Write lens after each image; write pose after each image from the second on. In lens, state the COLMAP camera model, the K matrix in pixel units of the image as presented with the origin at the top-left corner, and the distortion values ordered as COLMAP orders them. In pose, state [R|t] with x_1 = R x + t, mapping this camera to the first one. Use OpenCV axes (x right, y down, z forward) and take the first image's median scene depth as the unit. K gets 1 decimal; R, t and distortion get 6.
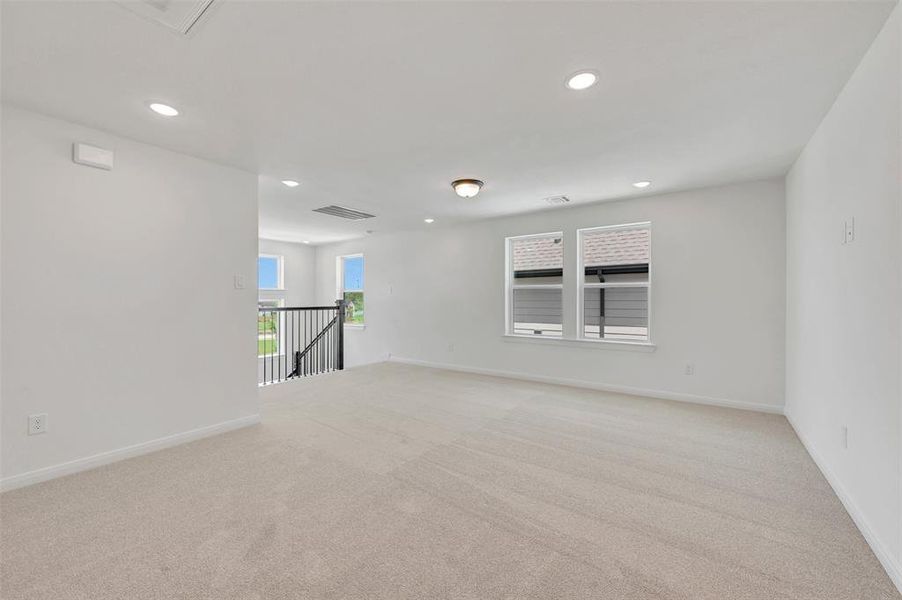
lens RADIAL K [[361.6, 0, 449.9], [0, 361.6, 292.4], [0, 0, 1]] dist [-0.001047, -0.000328]
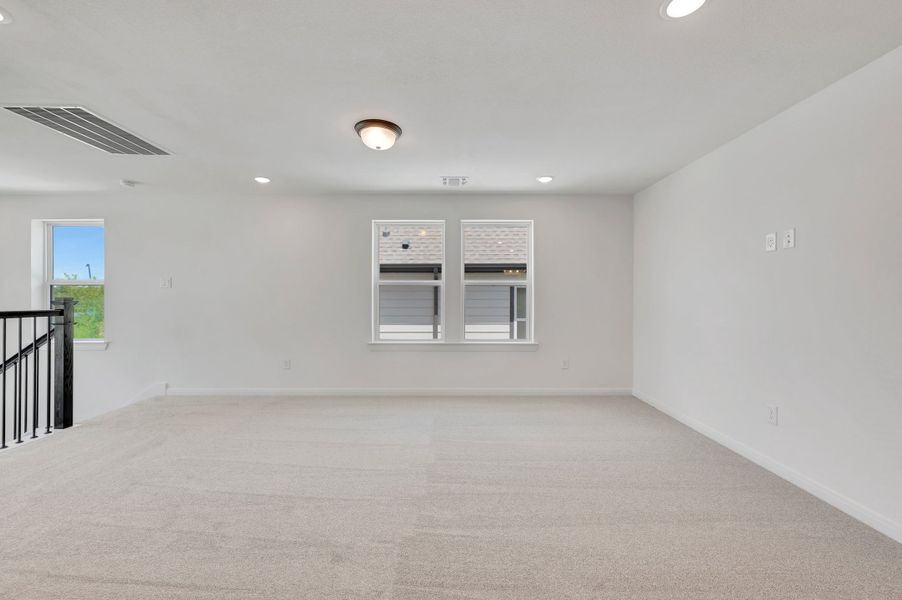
lens RADIAL K [[361.6, 0, 449.9], [0, 361.6, 292.4], [0, 0, 1]] dist [-0.001047, -0.000328]
pose [[0.810088, 0.011299, 0.586199, -0.170138], [-0.013685, 0.999906, -0.000361, 0.005940], [-0.586148, -0.007730, 0.810167, 0.251547]]
